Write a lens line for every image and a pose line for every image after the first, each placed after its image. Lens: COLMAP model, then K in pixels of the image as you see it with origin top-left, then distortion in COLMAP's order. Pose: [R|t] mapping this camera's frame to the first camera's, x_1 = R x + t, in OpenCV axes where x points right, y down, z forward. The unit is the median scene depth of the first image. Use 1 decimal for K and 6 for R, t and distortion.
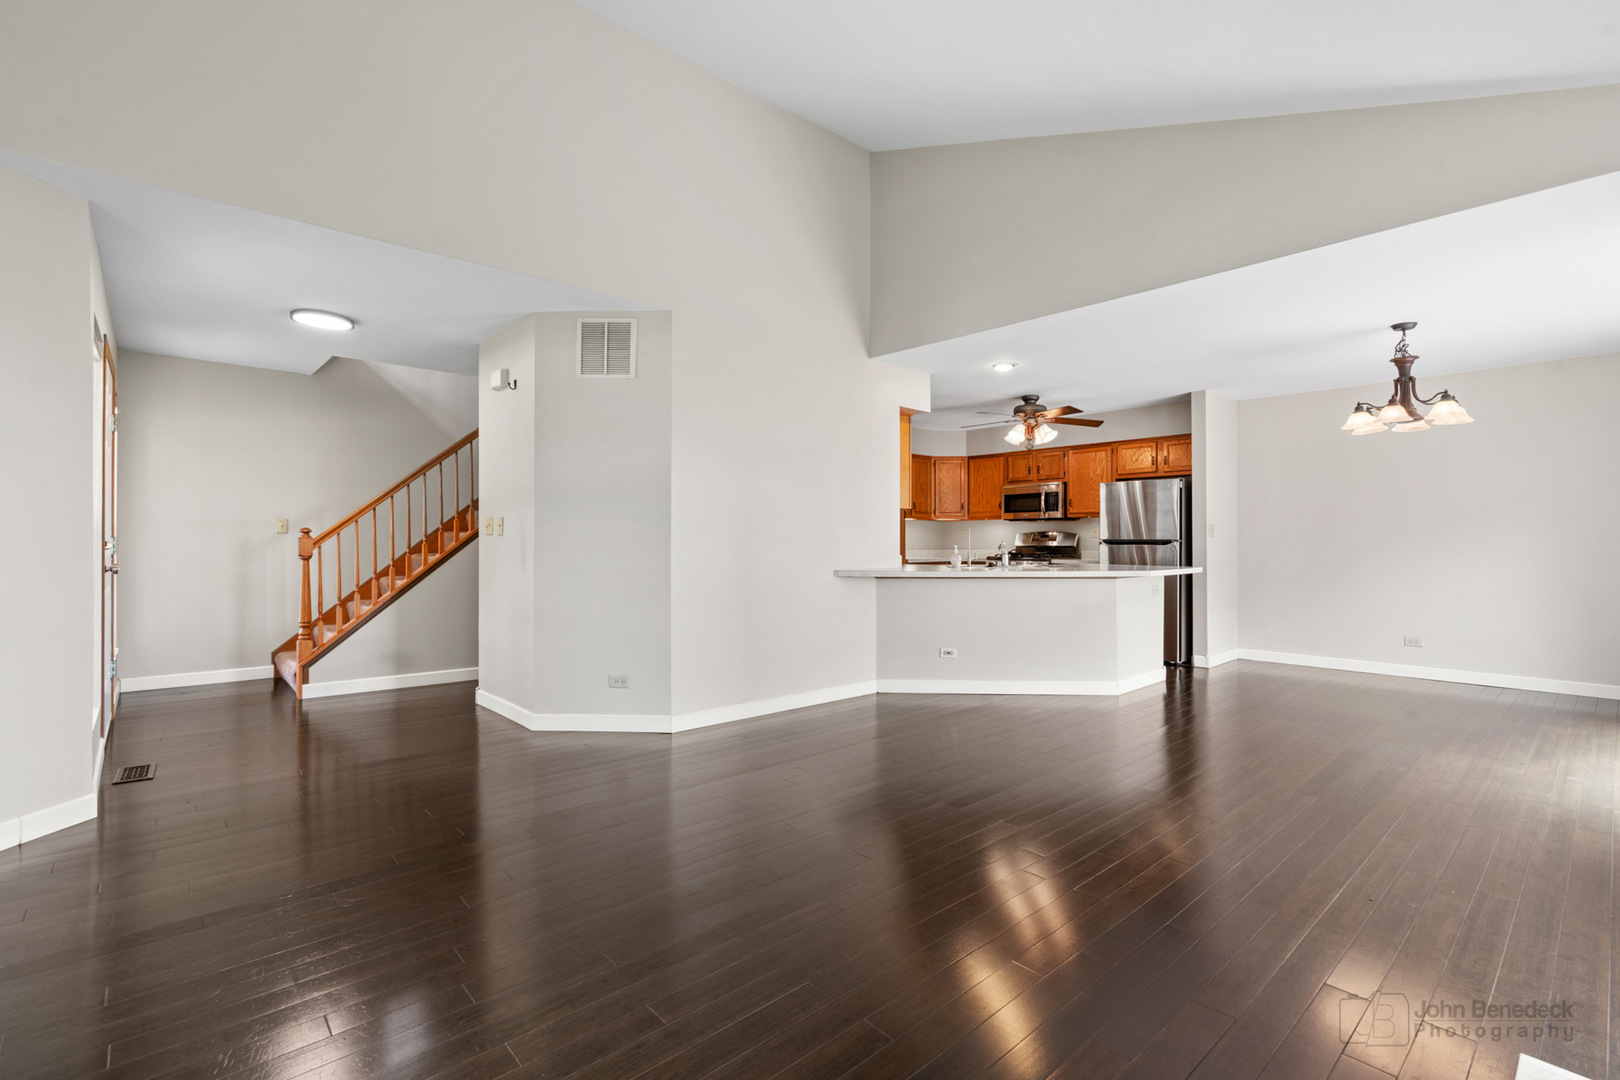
lens RADIAL K [[733.2, 0, 811.0], [0, 733.2, 537.9], [0, 0, 1]] dist [-0.004095, 0.000683]
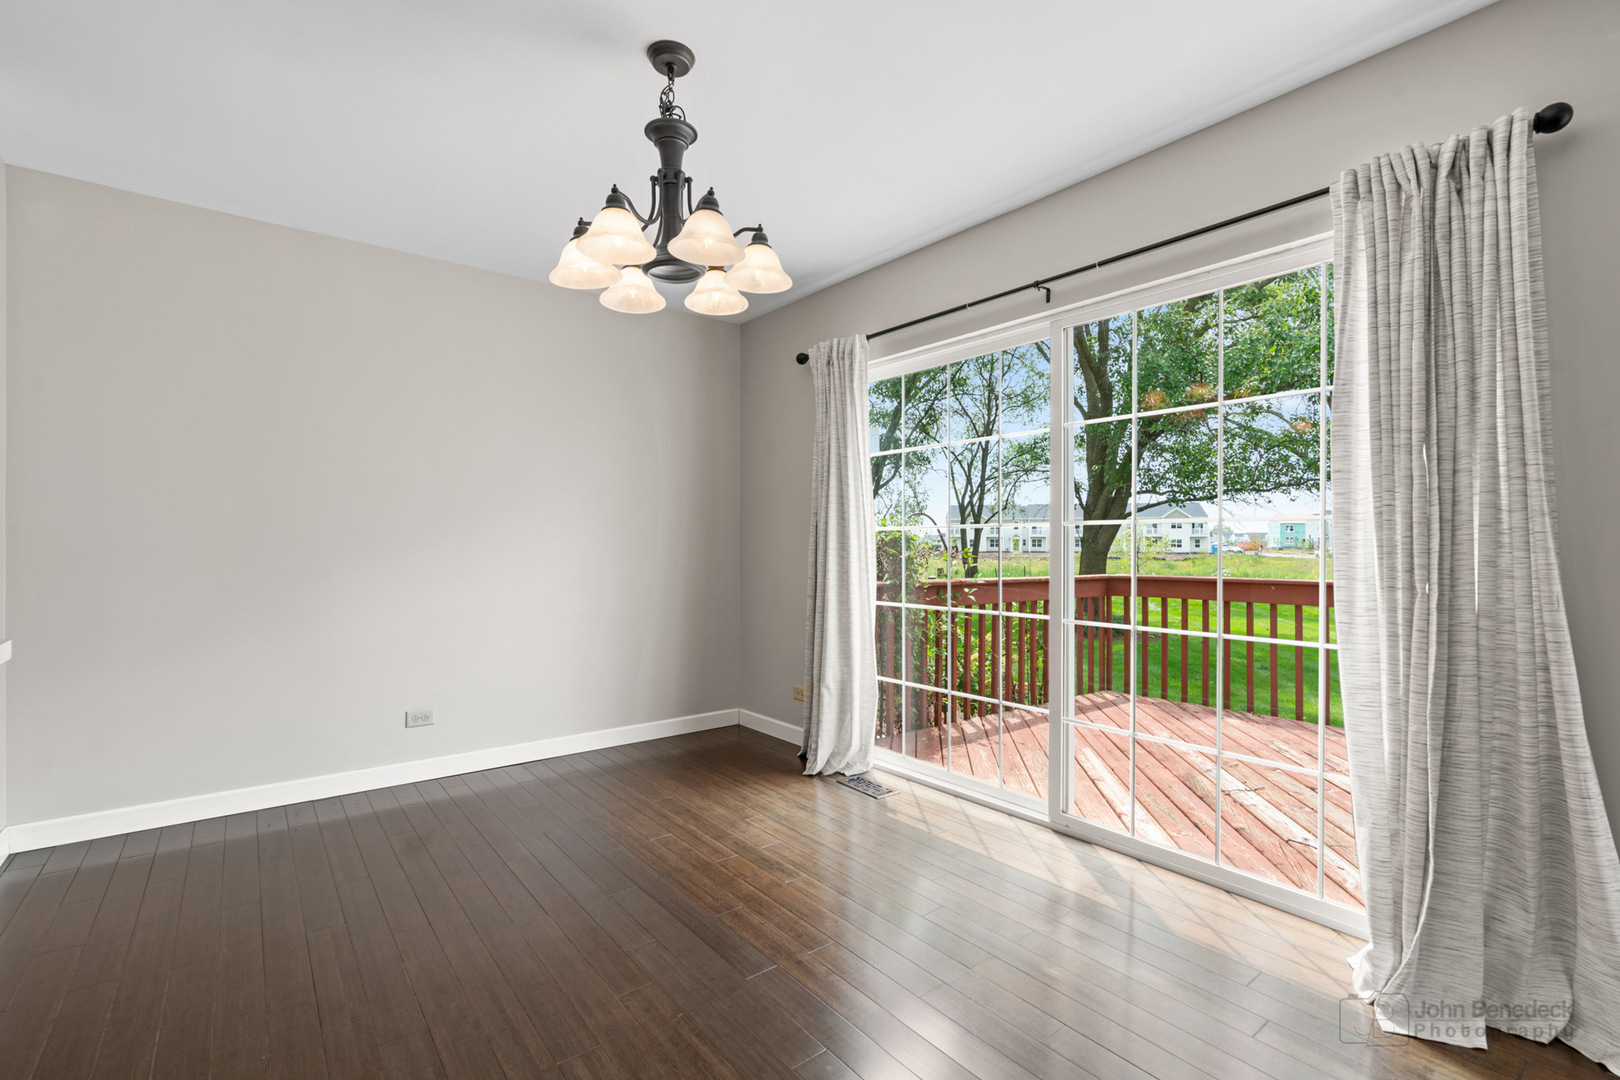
lens RADIAL K [[715.7, 0, 816.9], [0, 715.7, 543.9], [0, 0, 1]] dist [-0.020658, 0.000078]
pose [[0.059344, 0.001810, 0.998236, 0.261306], [-0.007258, 0.999973, -0.001382, 0.003187], [-0.998211, -0.007163, 0.059355, 0.596576]]
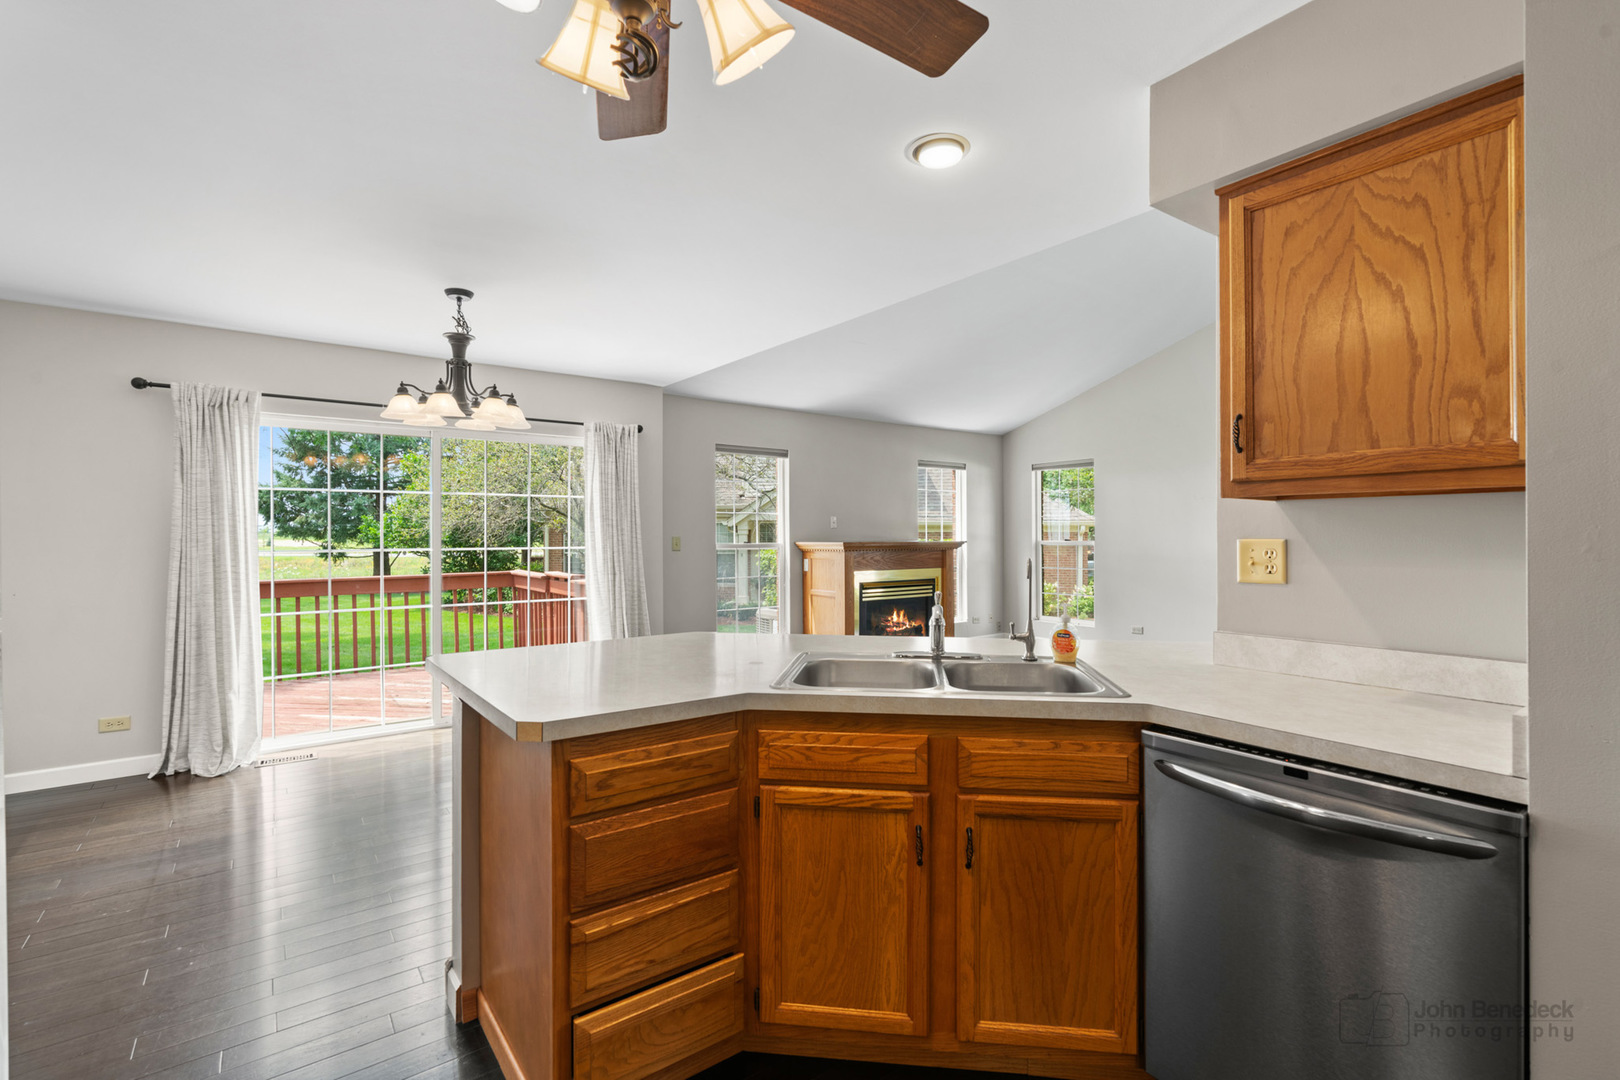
lens RADIAL K [[733.2, 0, 811.0], [0, 733.2, 537.9], [0, 0, 1]] dist [-0.004095, 0.000683]
pose [[-0.996751, 0.001993, 0.080525, 0.253723], [0.002025, 0.999998, 0.000314, -0.020828], [-0.080524, 0.000476, -0.996753, 1.175852]]
